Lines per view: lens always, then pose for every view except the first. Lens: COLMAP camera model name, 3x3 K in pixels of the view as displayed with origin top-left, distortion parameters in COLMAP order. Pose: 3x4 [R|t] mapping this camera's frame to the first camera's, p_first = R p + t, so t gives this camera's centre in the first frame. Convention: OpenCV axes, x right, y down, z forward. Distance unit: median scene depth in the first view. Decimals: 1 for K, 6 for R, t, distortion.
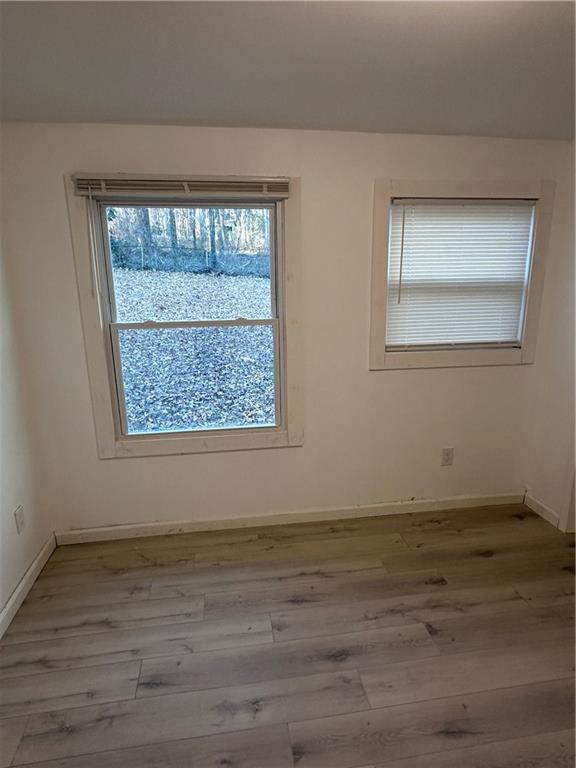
lens RADIAL K [[457.1, 0, 288.0], [0, 457.1, 384.0], [0, 0, 1]] dist [0.001081, 0.000772]
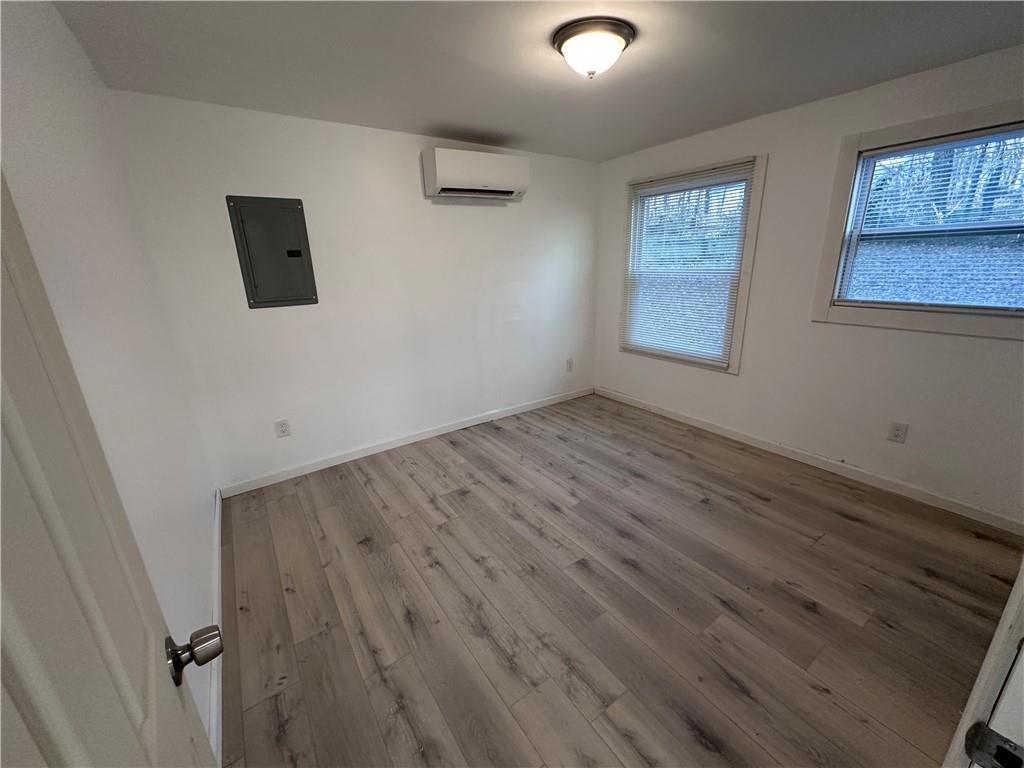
lens RADIAL K [[407.5, 0, 512.0], [0, 407.5, 384.0], [0, 0, 1]] dist [-0.003296, -0.000560]
pose [[0.440745, 0.262663, -0.858343, 0.821344], [-0.192215, 0.961666, 0.195582, 0.068491], [0.876811, 0.078785, 0.474337, -0.073166]]
